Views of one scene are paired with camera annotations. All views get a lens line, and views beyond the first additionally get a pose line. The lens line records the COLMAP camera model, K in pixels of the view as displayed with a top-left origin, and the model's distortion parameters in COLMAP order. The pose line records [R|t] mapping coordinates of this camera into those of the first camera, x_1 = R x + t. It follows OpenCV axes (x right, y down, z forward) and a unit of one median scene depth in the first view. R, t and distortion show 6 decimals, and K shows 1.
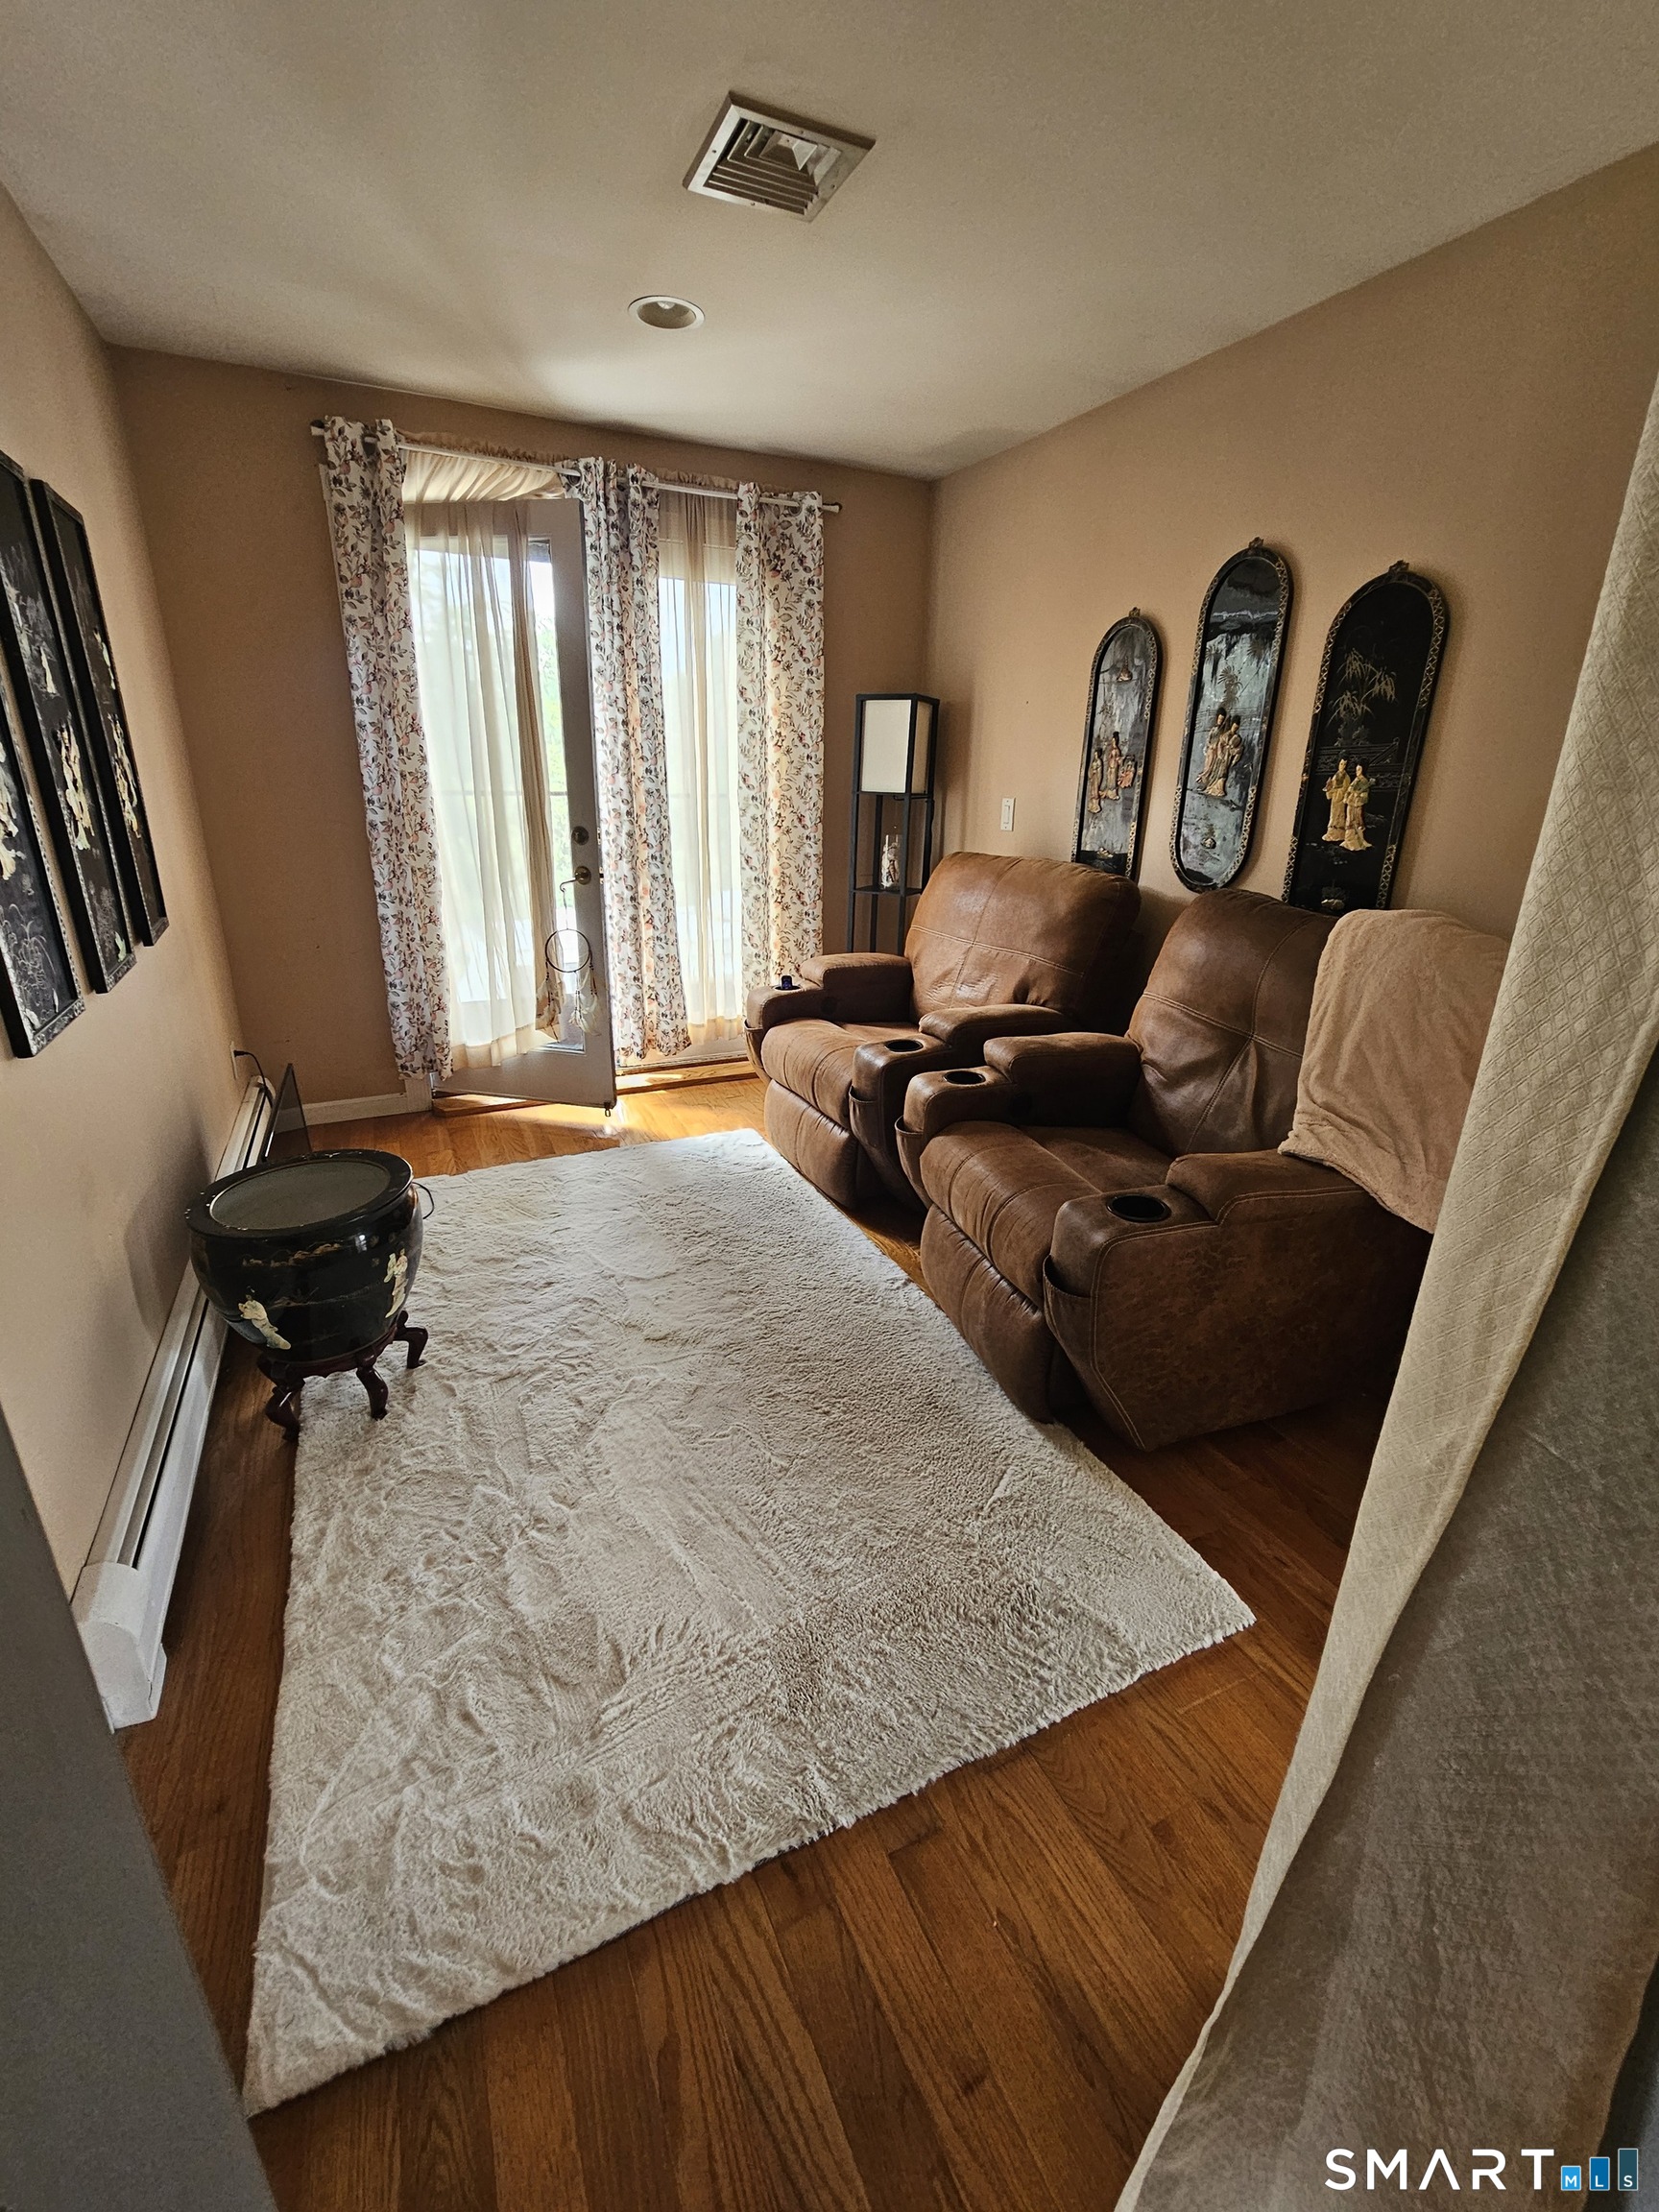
lens RADIAL K [[910.5, 0, 817.5], [0, 910.5, 1086.7], [0, 0, 1]] dist [-0.004722, -0.000101]
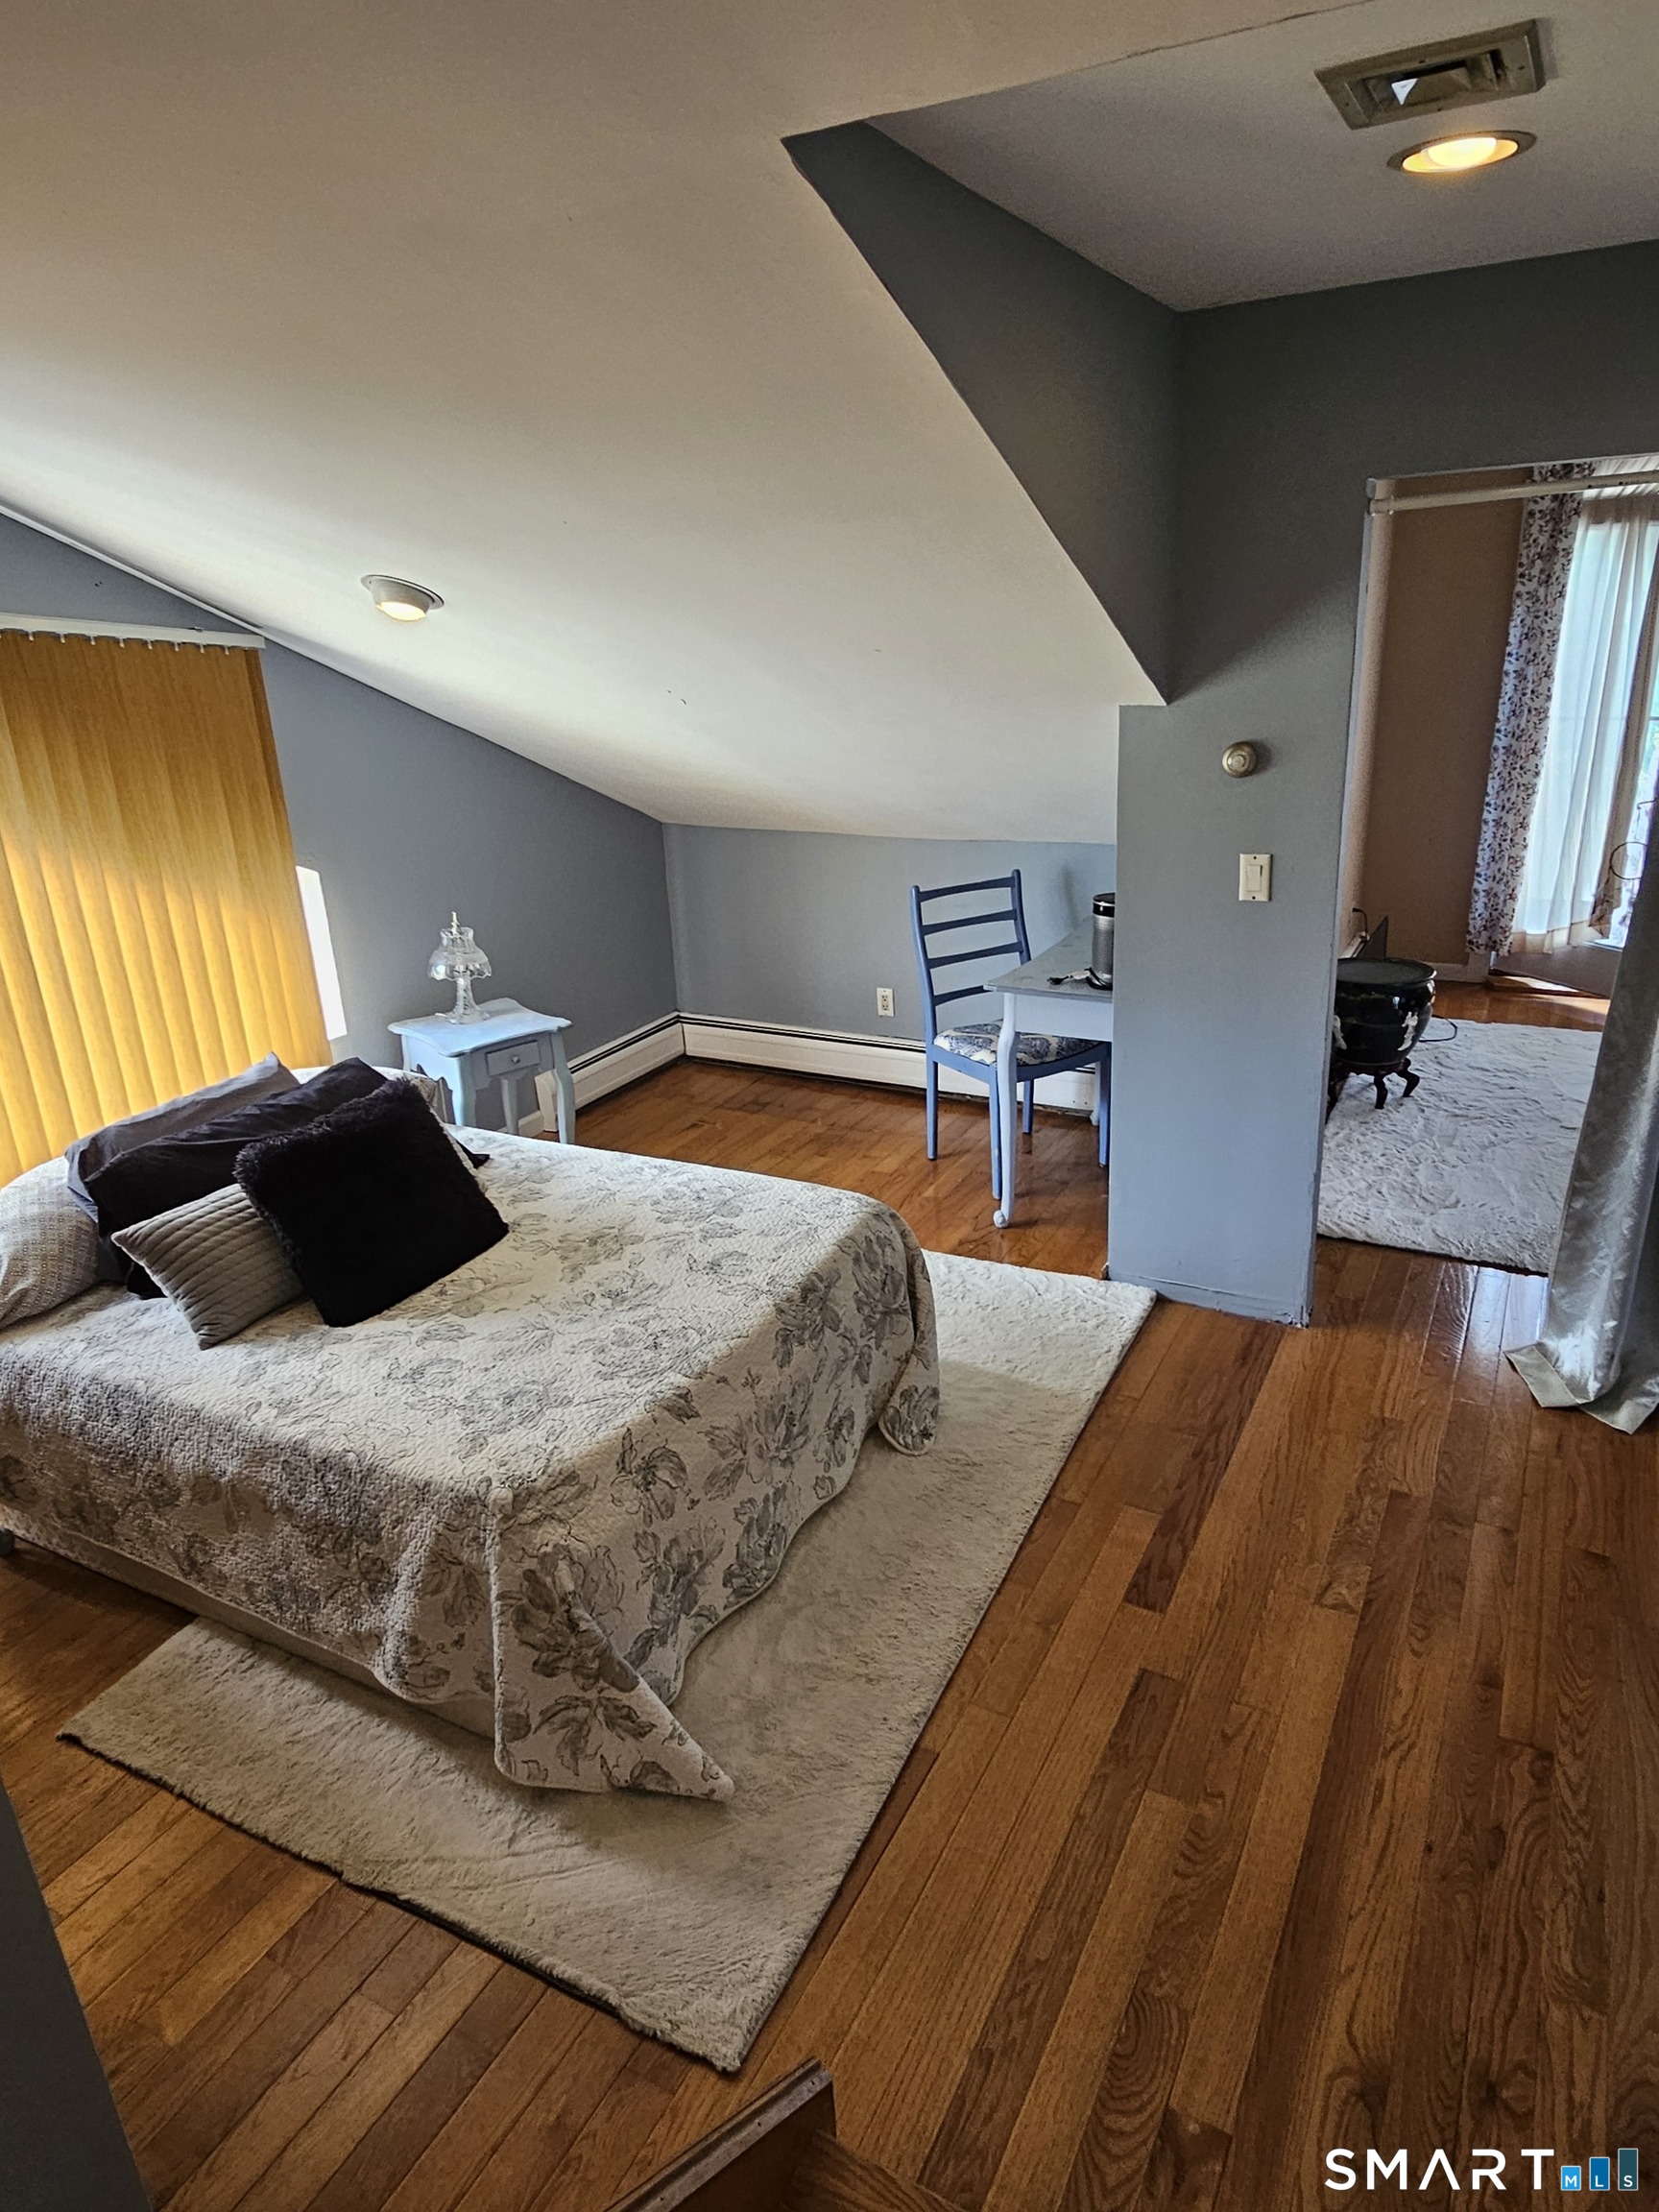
lens RADIAL K [[1317.5, 0, 839.5], [0, 1317.5, 1095.0], [0, 0, 1]] dist [-0.003476, 0.004271]
pose [[0.587494, 0.235852, -0.774096, 0.543687], [-0.211062, 0.968135, 0.134788, 0.136454], [0.781219, 0.084195, 0.618553, -0.869195]]
